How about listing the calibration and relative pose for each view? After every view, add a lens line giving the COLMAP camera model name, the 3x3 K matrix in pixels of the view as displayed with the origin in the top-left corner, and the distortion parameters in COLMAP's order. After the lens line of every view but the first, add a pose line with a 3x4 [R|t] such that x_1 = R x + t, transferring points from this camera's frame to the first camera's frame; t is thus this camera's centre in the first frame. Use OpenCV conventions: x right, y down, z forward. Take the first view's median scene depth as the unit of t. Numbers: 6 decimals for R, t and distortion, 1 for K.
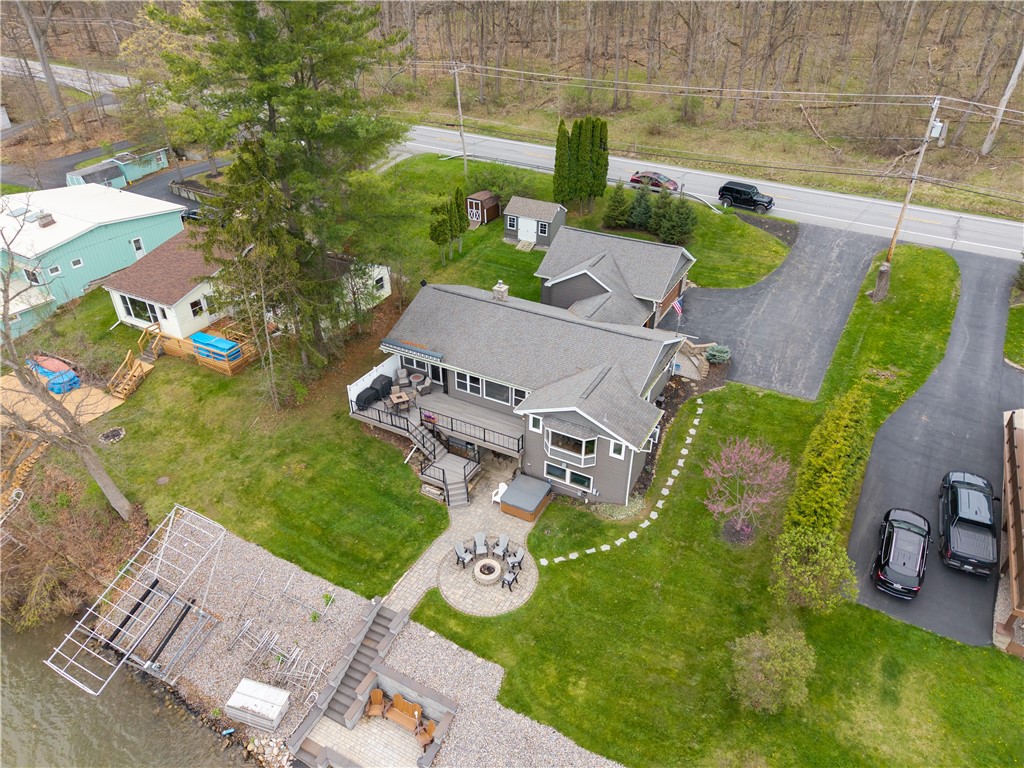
lens RADIAL K [[700.2, 0, 531.7], [0, 700.2, 380.8], [0, 0, 1]] dist [0.004893, -0.002283]
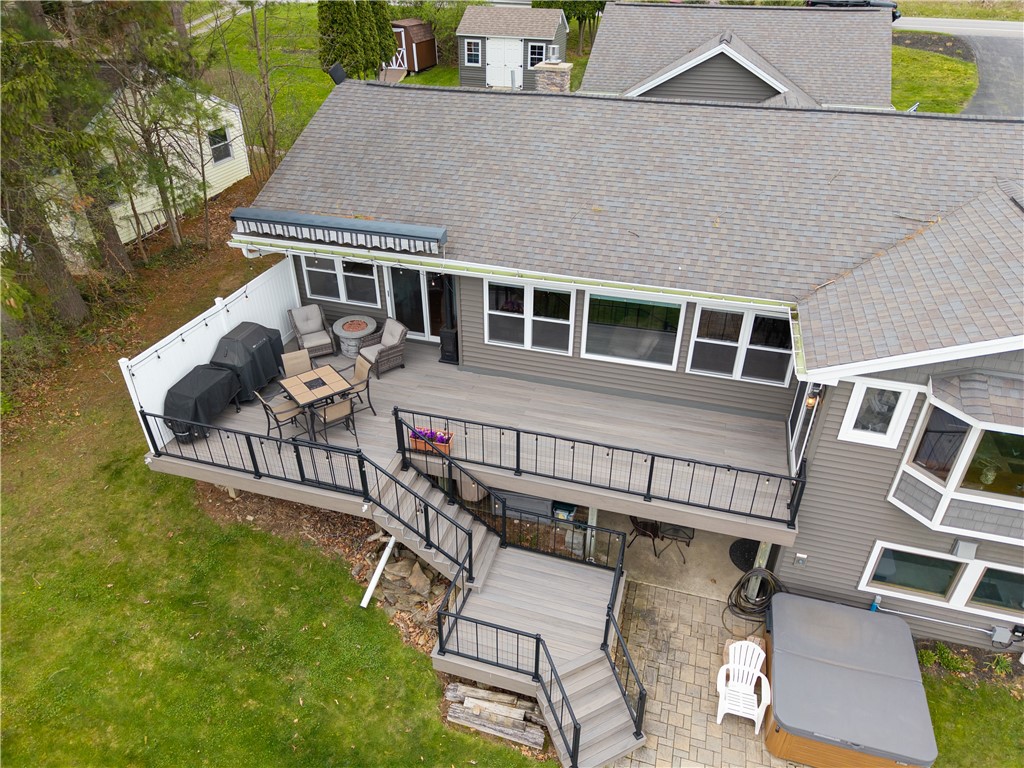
lens RADIAL K [[679.1, 0, 509.7], [0, 679.1, 388.9], [0, 0, 1]] dist [-0.005951, -0.002267]
pose [[0.982408, -0.111333, 0.149931, -0.151681], [0.110448, 0.993780, 0.014245, 0.030957], [-0.150584, 0.002565, 0.988594, 0.704280]]
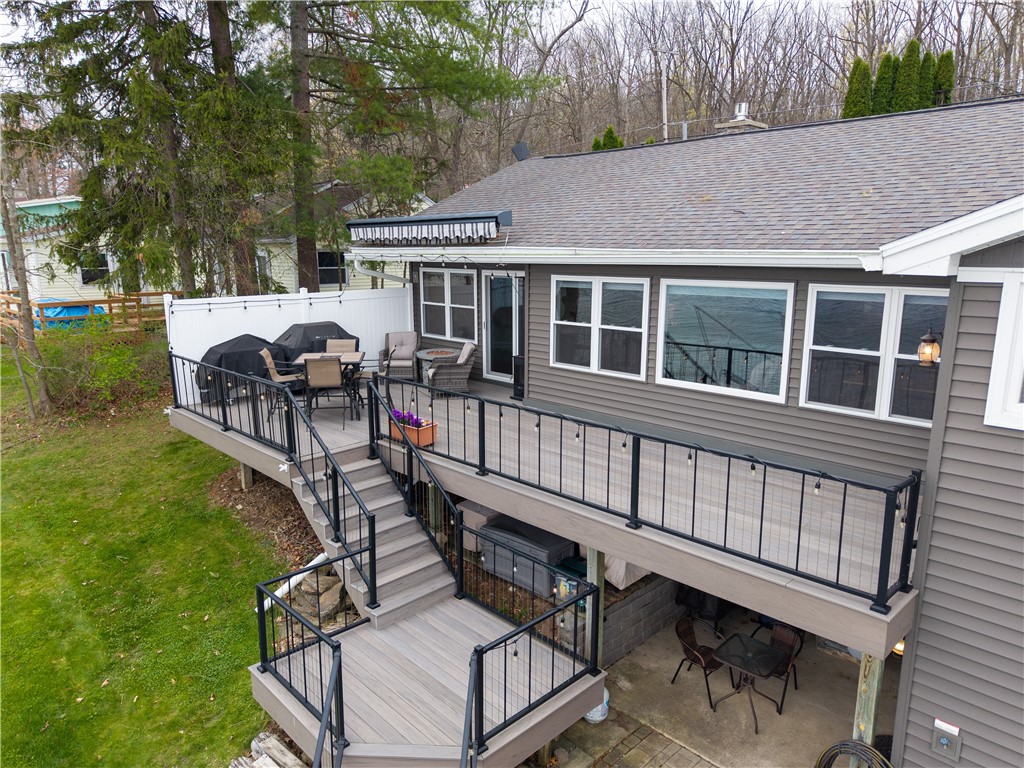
lens RADIAL K [[679.1, 0, 509.7], [0, 679.1, 388.9], [0, 0, 1]] dist [-0.005951, -0.002267]
pose [[0.949926, 0.048569, -0.308677, -0.045500], [-0.155133, 0.930810, -0.330948, 0.109272], [0.271246, 0.362262, 0.891735, 0.798622]]
